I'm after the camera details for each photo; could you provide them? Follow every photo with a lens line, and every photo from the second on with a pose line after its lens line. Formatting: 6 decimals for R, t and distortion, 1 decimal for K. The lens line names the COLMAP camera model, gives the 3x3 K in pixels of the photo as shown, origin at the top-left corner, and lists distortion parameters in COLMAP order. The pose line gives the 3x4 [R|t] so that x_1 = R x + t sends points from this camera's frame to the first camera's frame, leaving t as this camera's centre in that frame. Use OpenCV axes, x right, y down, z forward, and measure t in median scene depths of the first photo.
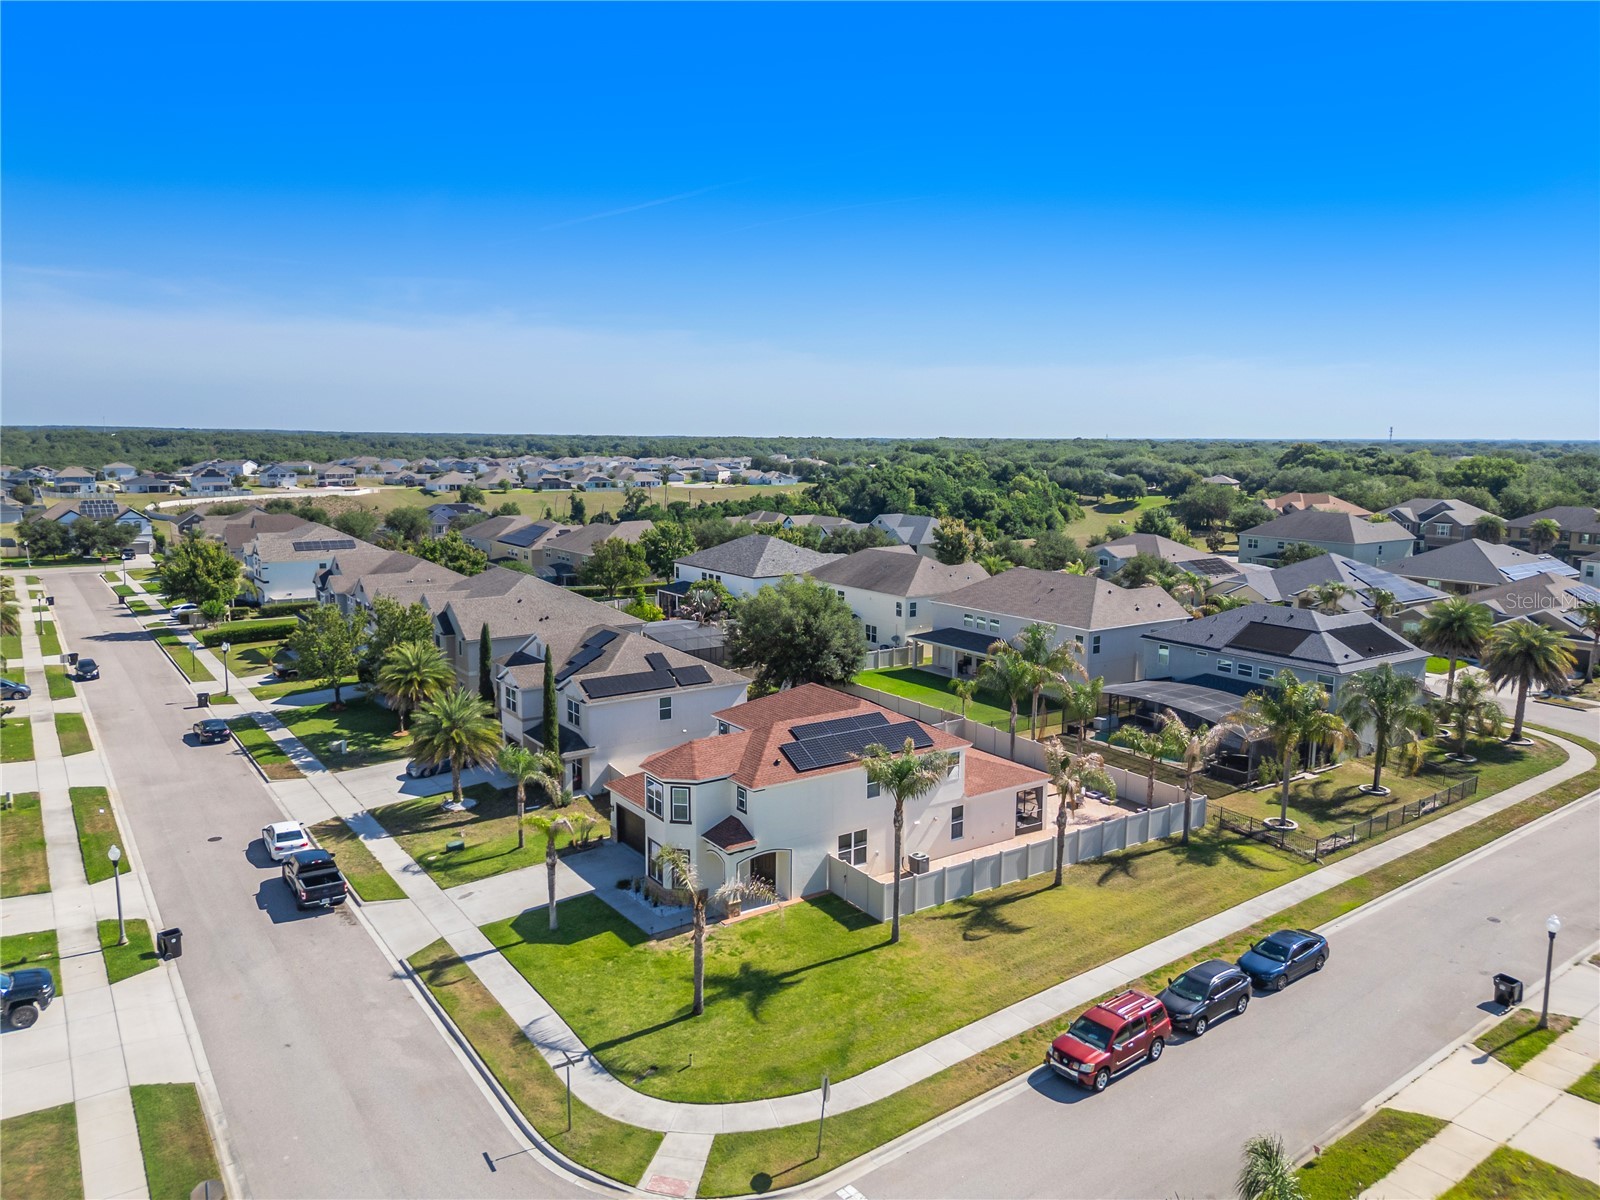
lens RADIAL K [[1104.6, 0, 810.8], [0, 1104.6, 602.8], [0, 0, 1]] dist [0.075622, -0.075153]
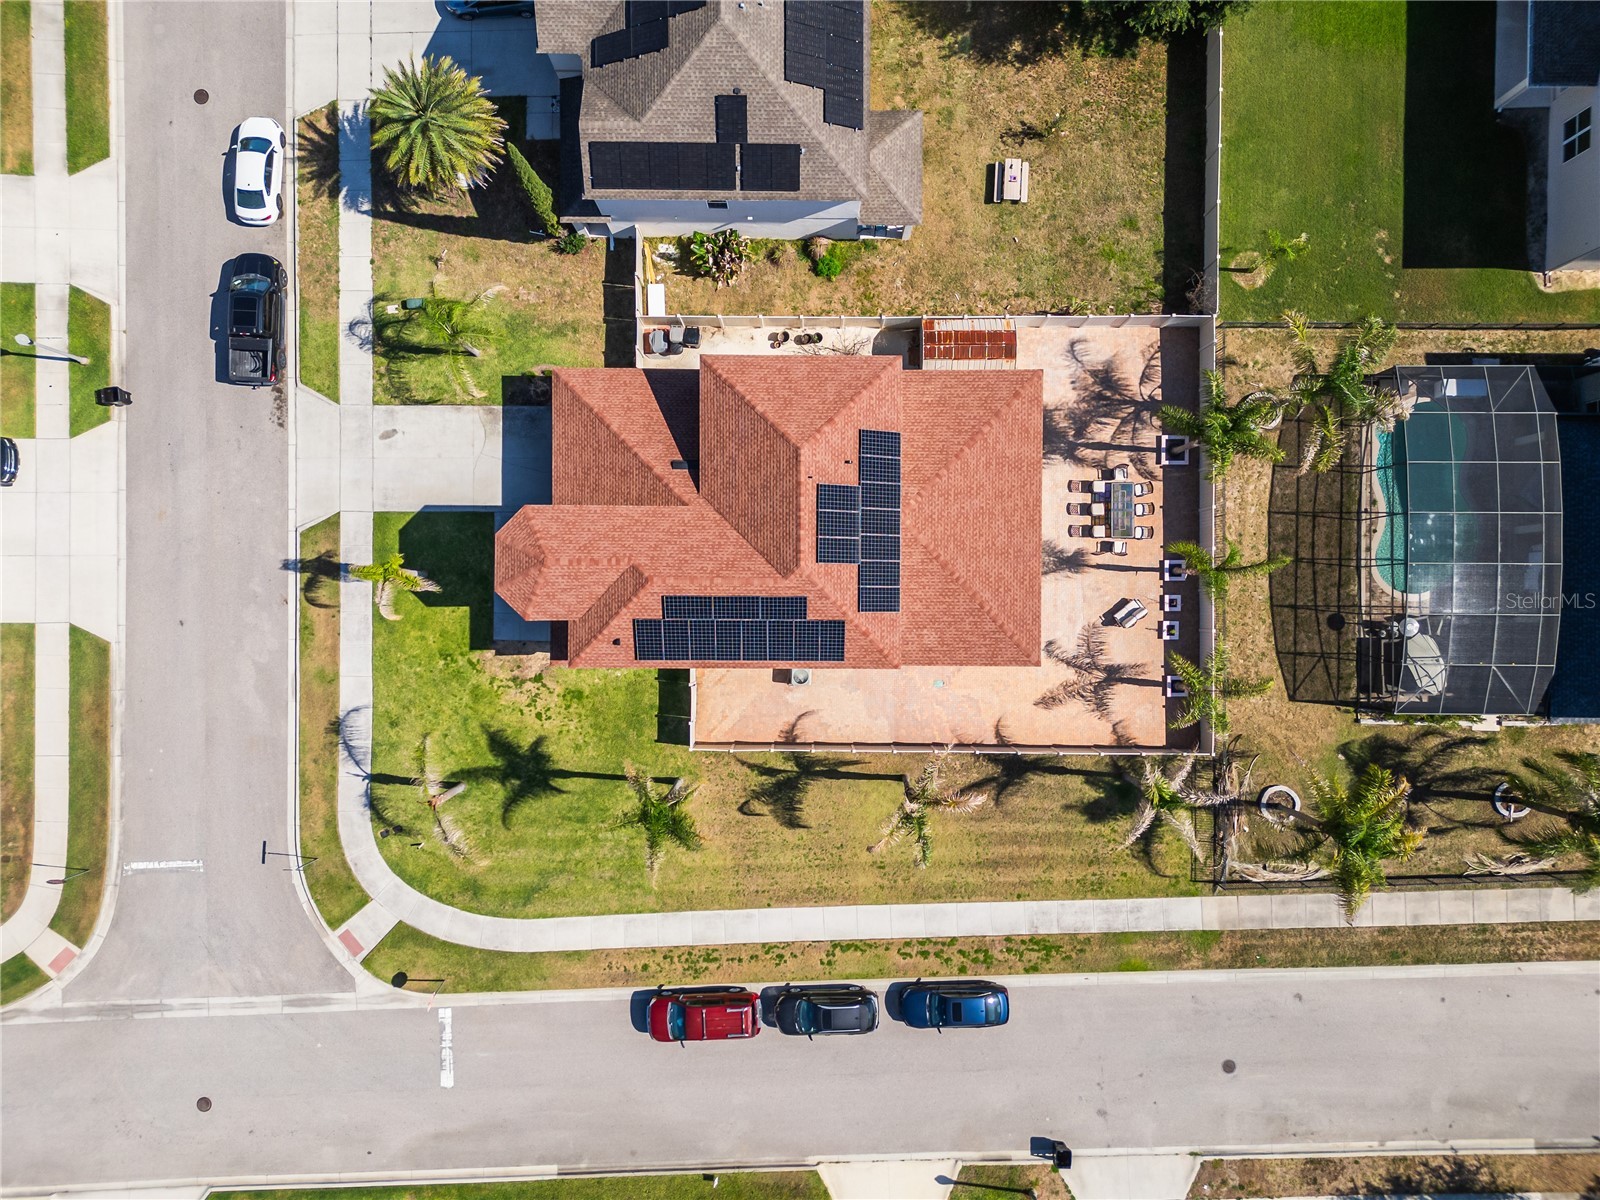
lens RADIAL K [[1104.6, 0, 810.8], [0, 1104.6, 602.8], [0, 0, 1]] dist [0.075622, -0.075153]
pose [[0.813005, 0.582234, -0.005240, 0.066839], [-0.089764, 0.134224, 0.986877, -0.614826], [0.575296, -0.801865, 0.161388, 0.825545]]
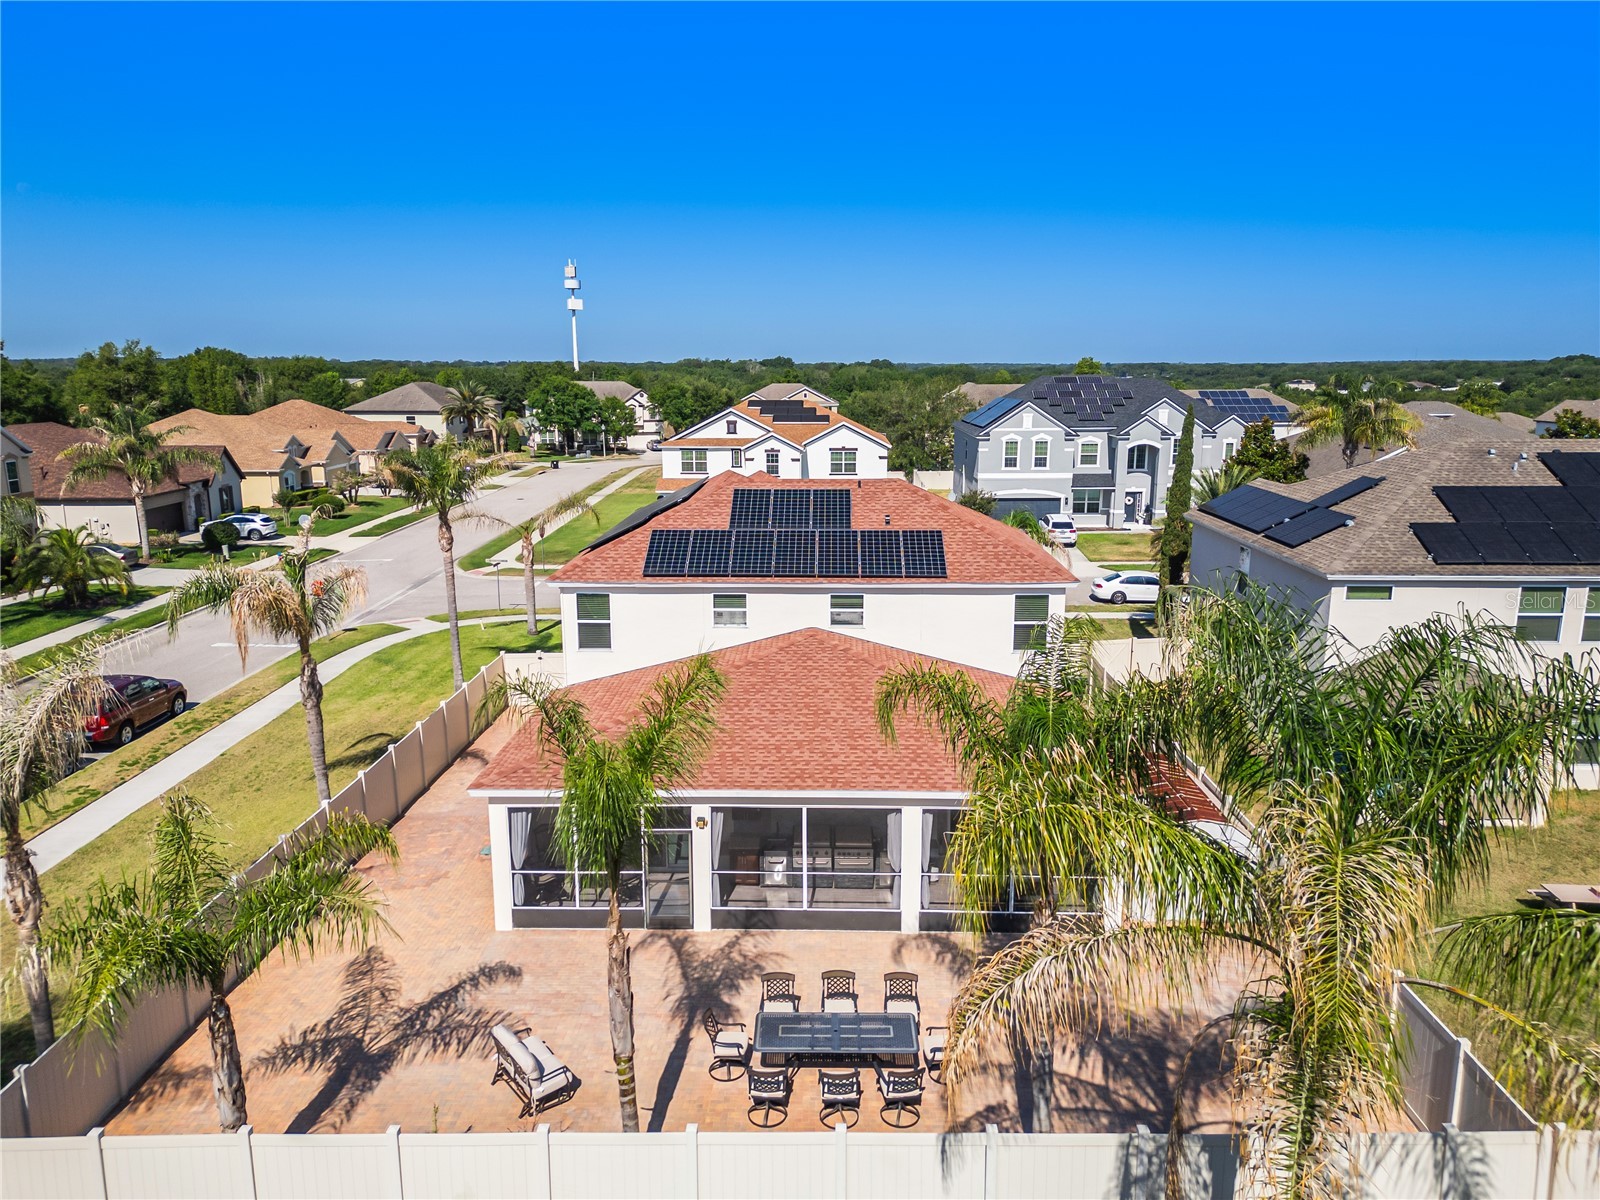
lens RADIAL K [[1127.6, 0, 808.5], [0, 1127.6, 604.8], [0, 0, 1]] dist [0.072282, -0.072779]
pose [[-0.597581, 0.158930, -0.785899, 0.429709], [-0.123610, 0.950181, 0.286142, -0.012024], [0.792223, 0.268138, -0.548165, 1.275990]]
